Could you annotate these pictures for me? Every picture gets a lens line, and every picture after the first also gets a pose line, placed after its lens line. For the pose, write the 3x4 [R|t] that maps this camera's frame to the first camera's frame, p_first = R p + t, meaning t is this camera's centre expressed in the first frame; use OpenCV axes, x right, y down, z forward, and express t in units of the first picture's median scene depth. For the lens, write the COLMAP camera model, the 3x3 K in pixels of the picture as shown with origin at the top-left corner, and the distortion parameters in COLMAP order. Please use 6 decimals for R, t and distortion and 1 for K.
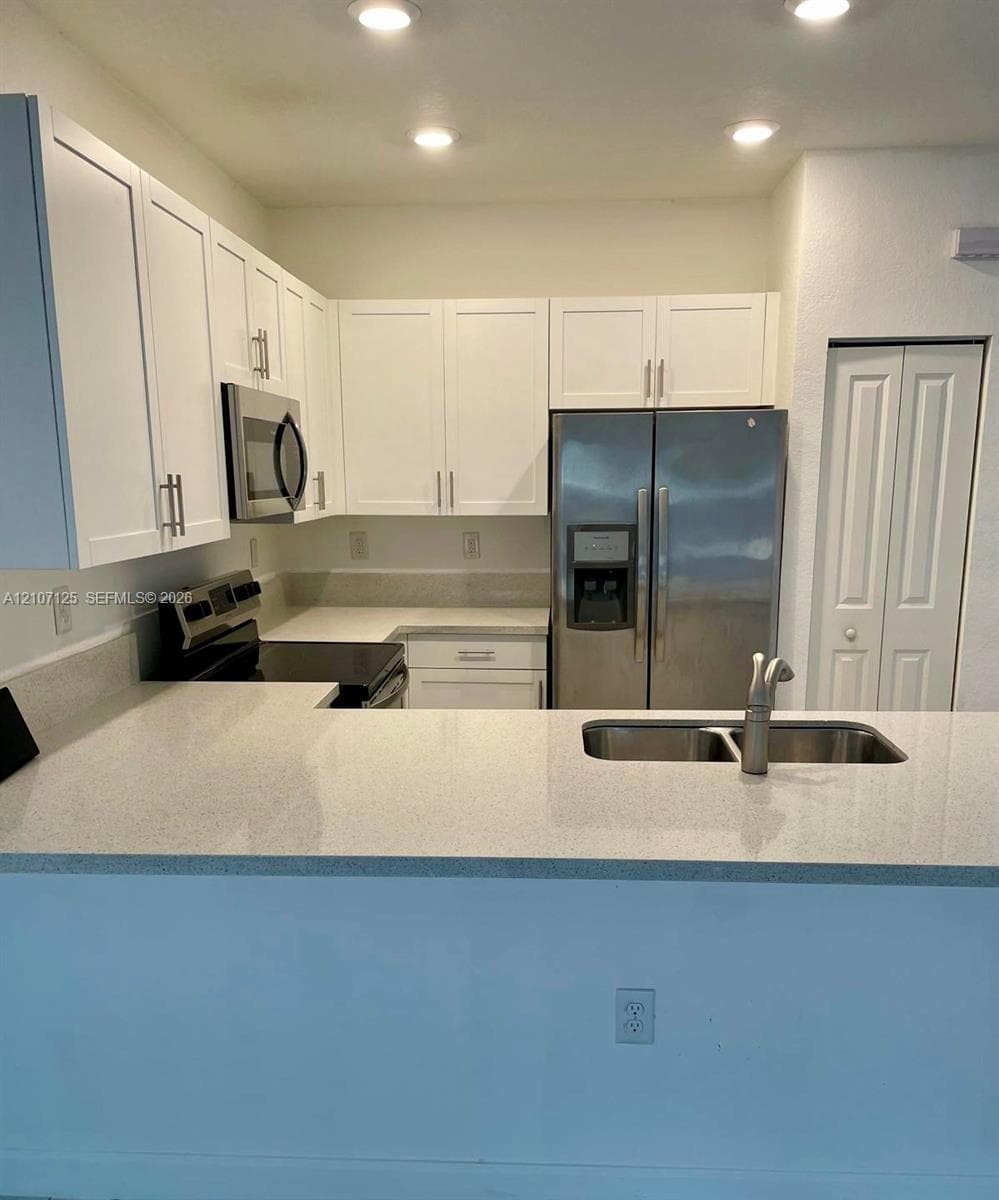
lens RADIAL K [[1024.7, 0, 513.4], [0, 1024.7, 670.7], [0, 0, 1]] dist [0.043223, -0.017851]
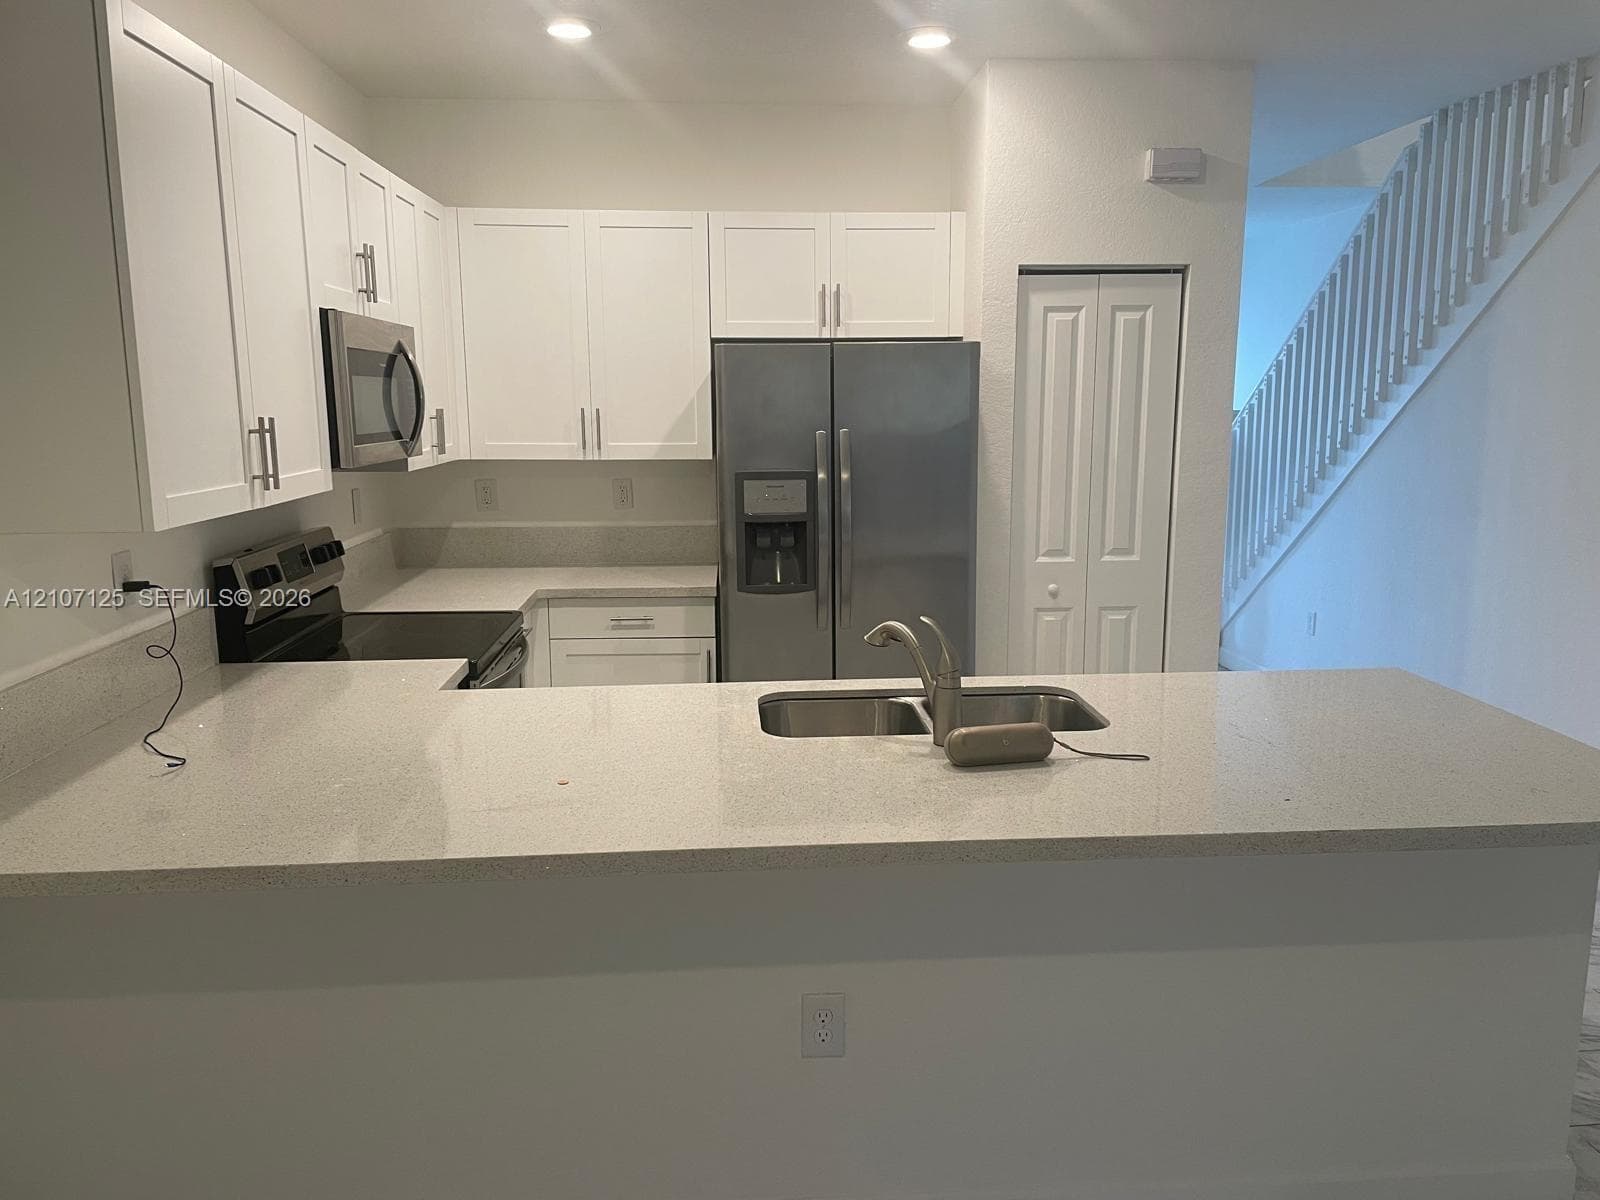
lens RADIAL K [[1229.7, 0, 843.3], [0, 1229.7, 598.2], [0, 0, 1]] dist [0.070855, -0.060193]
pose [[0.990251, -0.019831, 0.137875, -0.003240], [0.024299, 0.999230, -0.030801, 0.000377], [-0.137158, 0.033851, 0.989971, -0.045360]]
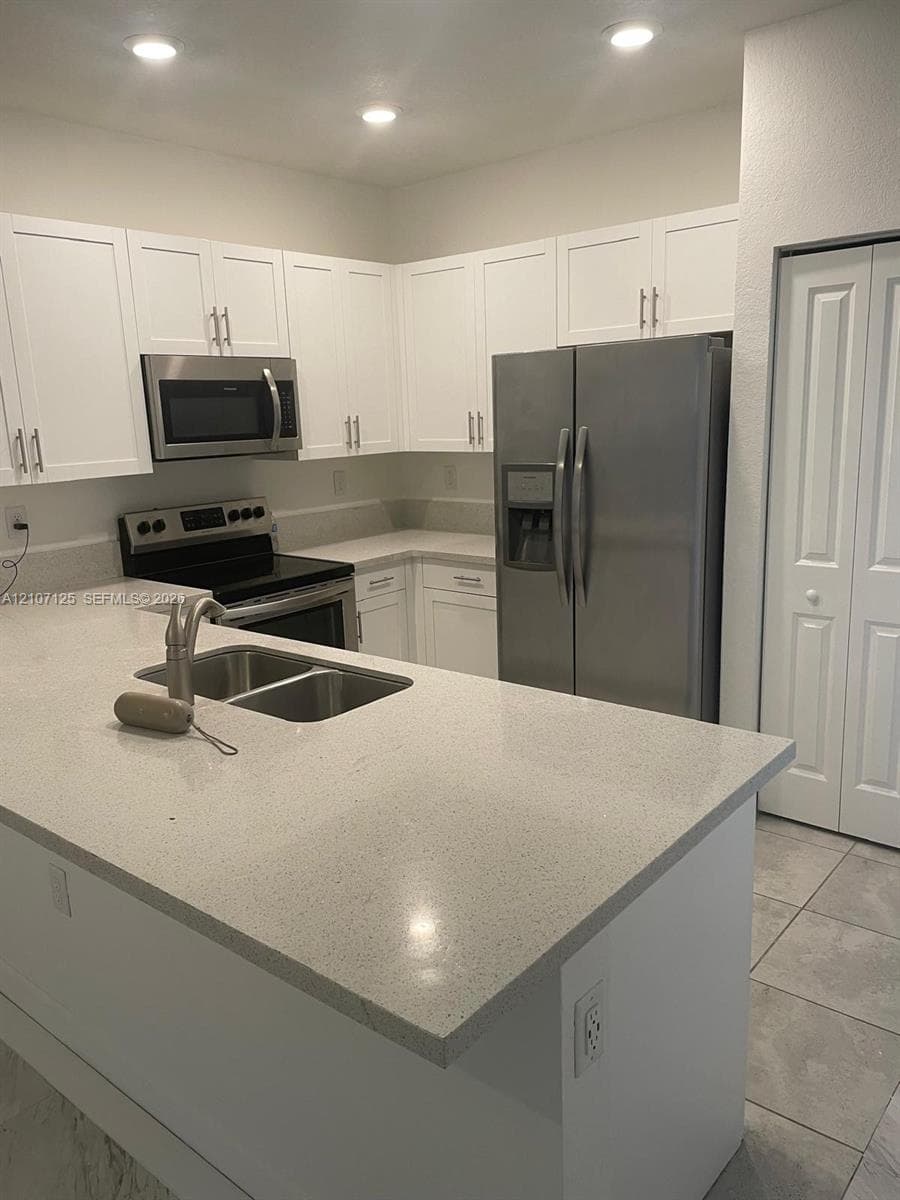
lens RADIAL K [[922.2, 0, 440.3], [0, 922.2, 611.7], [0, 0, 1]] dist [0.070855, -0.060193]
pose [[0.792347, 0.108419, -0.600360, 0.582919], [-0.086569, 0.994105, 0.065272, -0.049249], [0.603897, 0.000254, 0.797062, 0.216913]]
